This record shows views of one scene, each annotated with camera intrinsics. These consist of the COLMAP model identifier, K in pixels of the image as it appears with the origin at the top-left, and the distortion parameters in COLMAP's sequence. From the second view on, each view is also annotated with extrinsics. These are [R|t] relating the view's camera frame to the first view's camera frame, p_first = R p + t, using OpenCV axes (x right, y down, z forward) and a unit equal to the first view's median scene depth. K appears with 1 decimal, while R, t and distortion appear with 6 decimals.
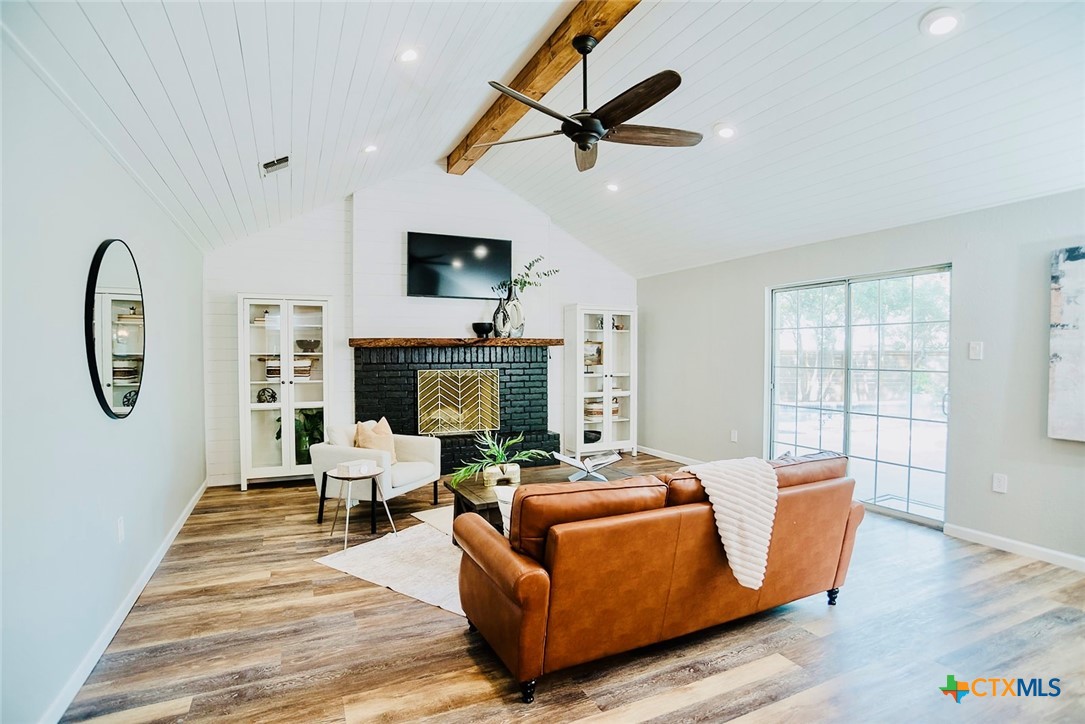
lens RADIAL K [[549.8, 0, 538.3], [0, 549.8, 366.3], [0, 0, 1]] dist [-0.095628, 0.044455]
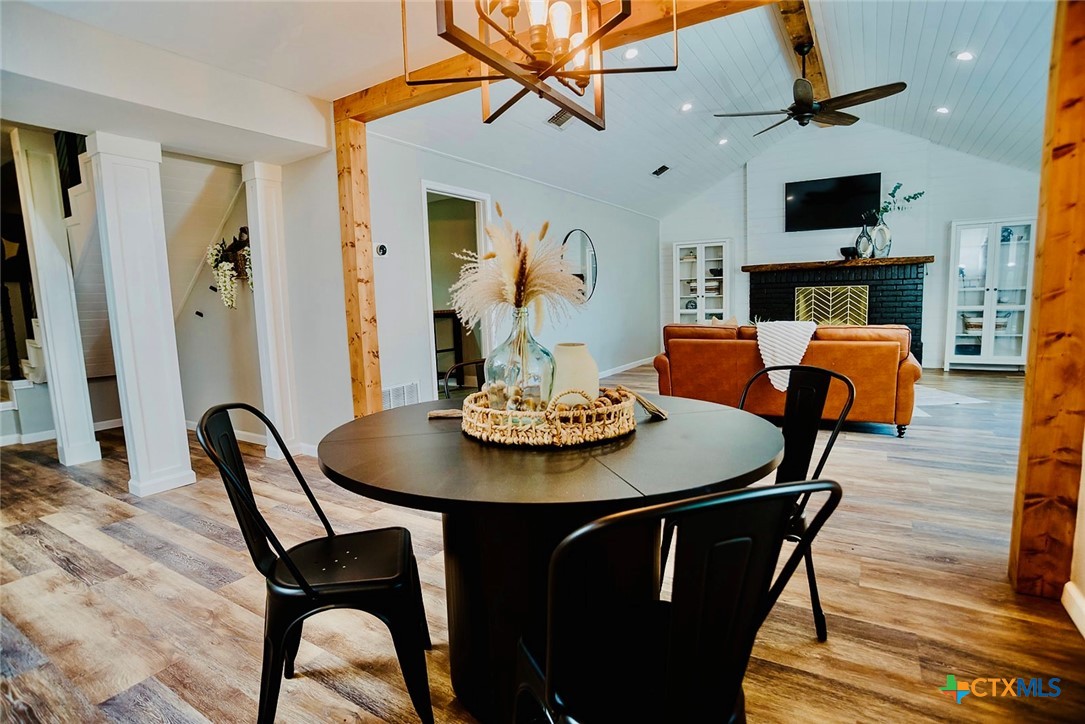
lens RADIAL K [[549.8, 0, 538.3], [0, 549.8, 366.3], [0, 0, 1]] dist [-0.095628, 0.044455]
pose [[0.548996, 0.083699, -0.831624, 0.532433], [0.012661, 0.994026, 0.108403, 0.047011], [0.835729, -0.070042, 0.544657, -0.241392]]
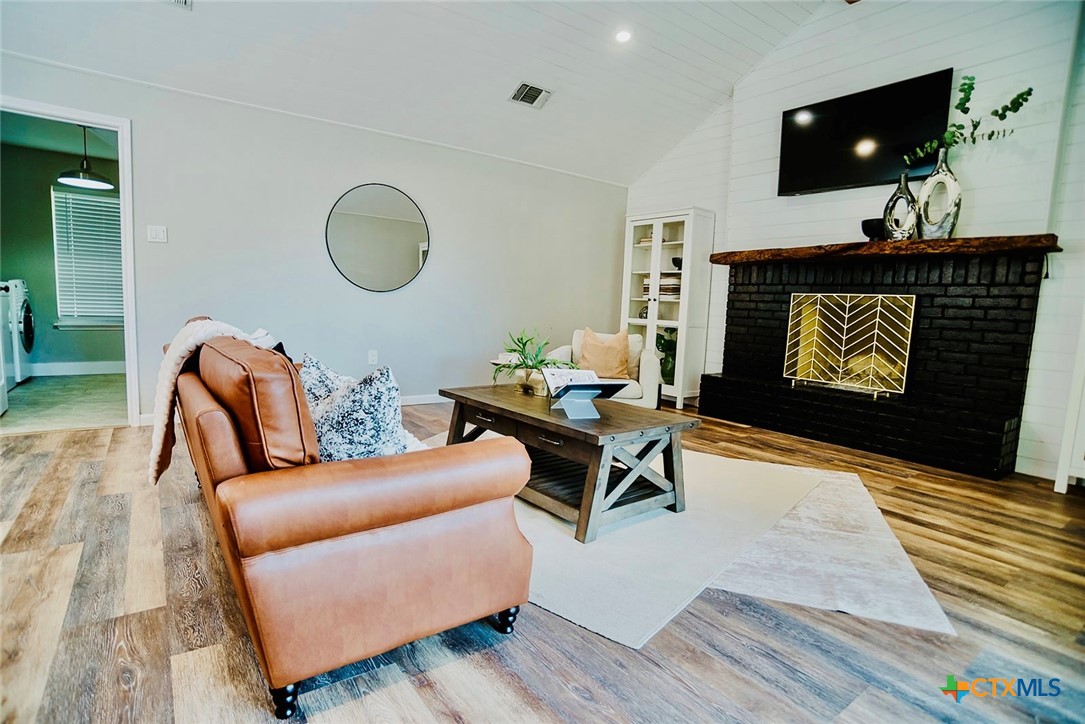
lens RADIAL K [[549.8, 0, 538.3], [0, 549.8, 366.3], [0, 0, 1]] dist [-0.095628, 0.044455]
pose [[0.203688, 0.118383, -0.971852, 0.443919], [-0.064698, 0.992120, 0.107292, 0.049909], [0.976896, 0.041023, 0.209742, 0.498036]]
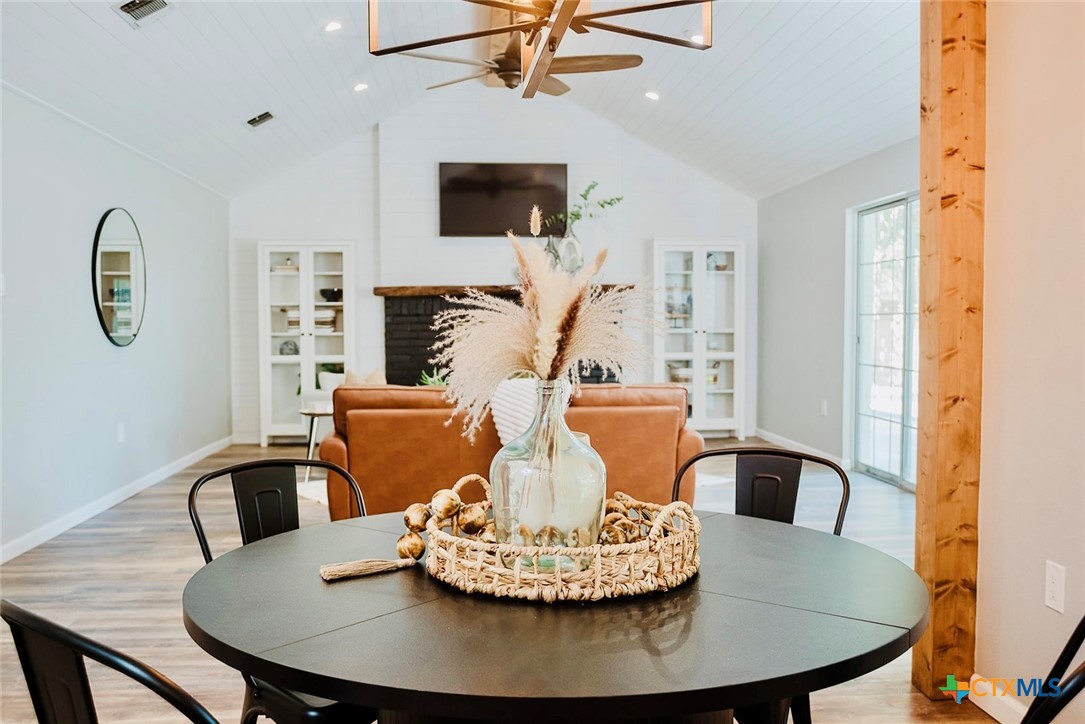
lens RADIAL K [[956.1, 0, 542.5], [0, 956.1, 362.0], [0, 0, 1]] dist [-0.053237, -0.003833]
pose [[0.938097, 0.010336, -0.346218, 0.423489], [-0.003780, 0.999801, 0.019606, 0.038061], [0.346352, -0.017084, 0.937949, -0.353403]]
